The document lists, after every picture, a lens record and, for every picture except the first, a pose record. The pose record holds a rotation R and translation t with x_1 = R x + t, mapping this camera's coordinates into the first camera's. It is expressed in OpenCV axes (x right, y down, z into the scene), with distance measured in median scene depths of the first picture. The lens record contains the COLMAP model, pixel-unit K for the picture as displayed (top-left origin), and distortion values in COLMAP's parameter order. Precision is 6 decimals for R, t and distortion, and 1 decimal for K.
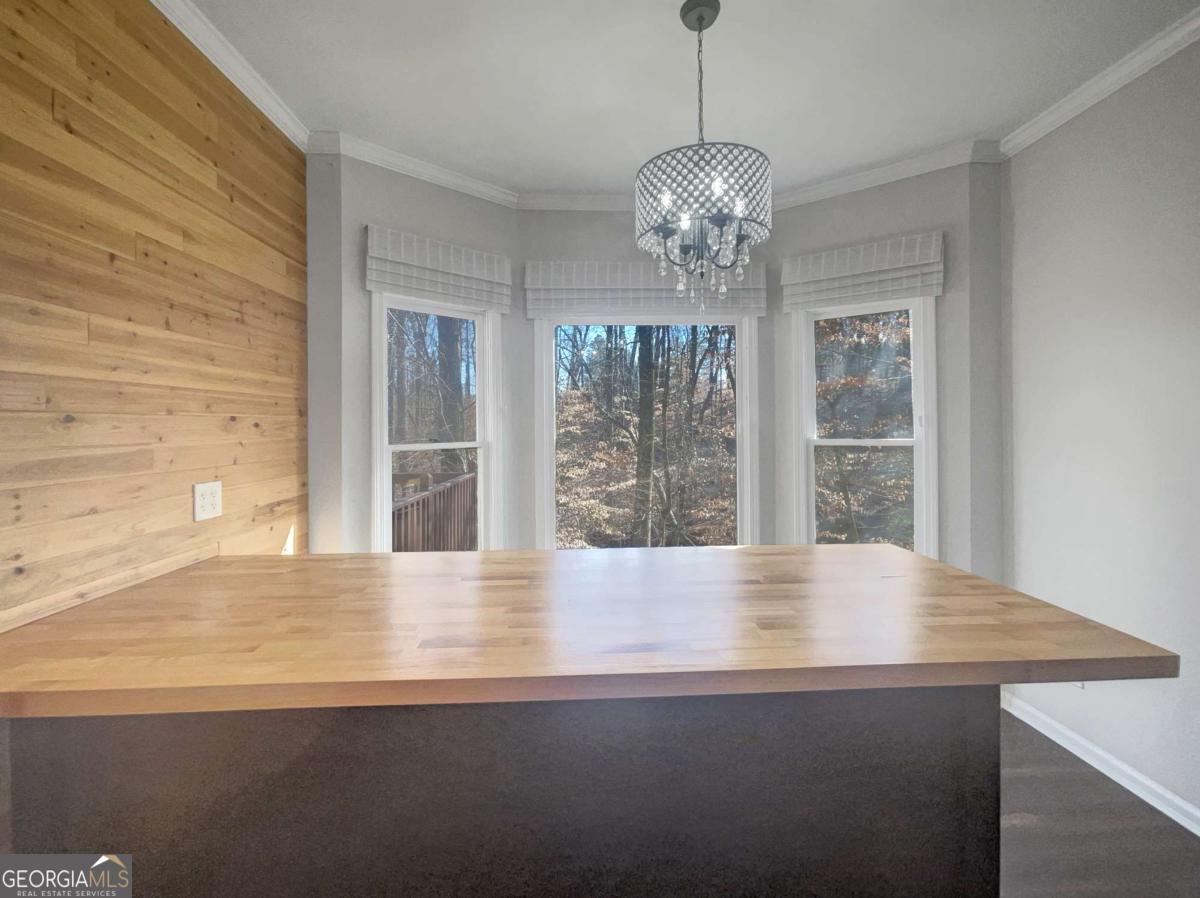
lens RADIAL K [[479.2, 0, 599.7], [0, 479.2, 428.3], [0, 0, 1]] dist [-0.000034, -0.002469]
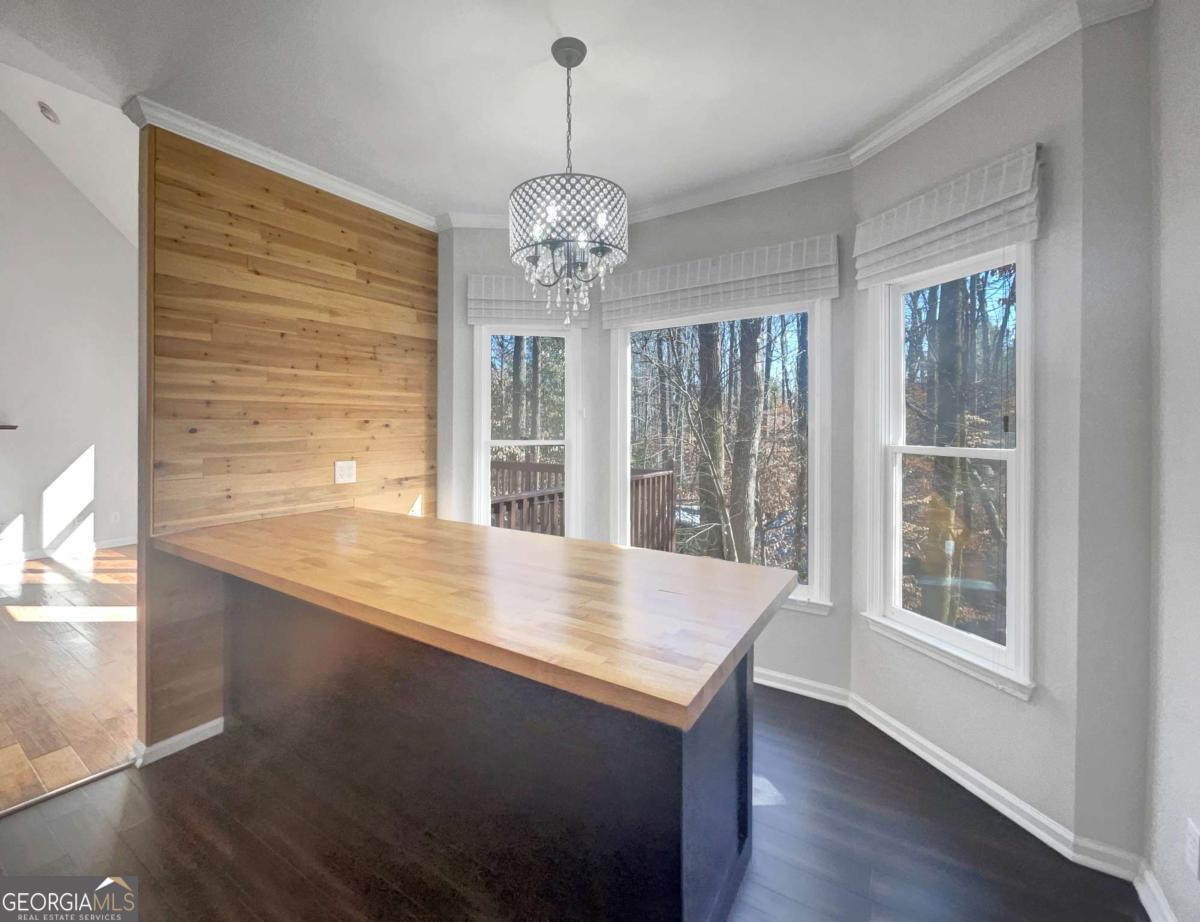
lens RADIAL K [[500.4, 0, 599.3], [0, 500.4, 426.9], [0, 0, 1]] dist [-0.001119, 0.000007]
pose [[0.818485, 0.006990, -0.574485, 0.787575], [-0.007602, 0.999970, 0.001337, -0.010312], [0.574478, 0.003273, 0.818514, 0.089369]]
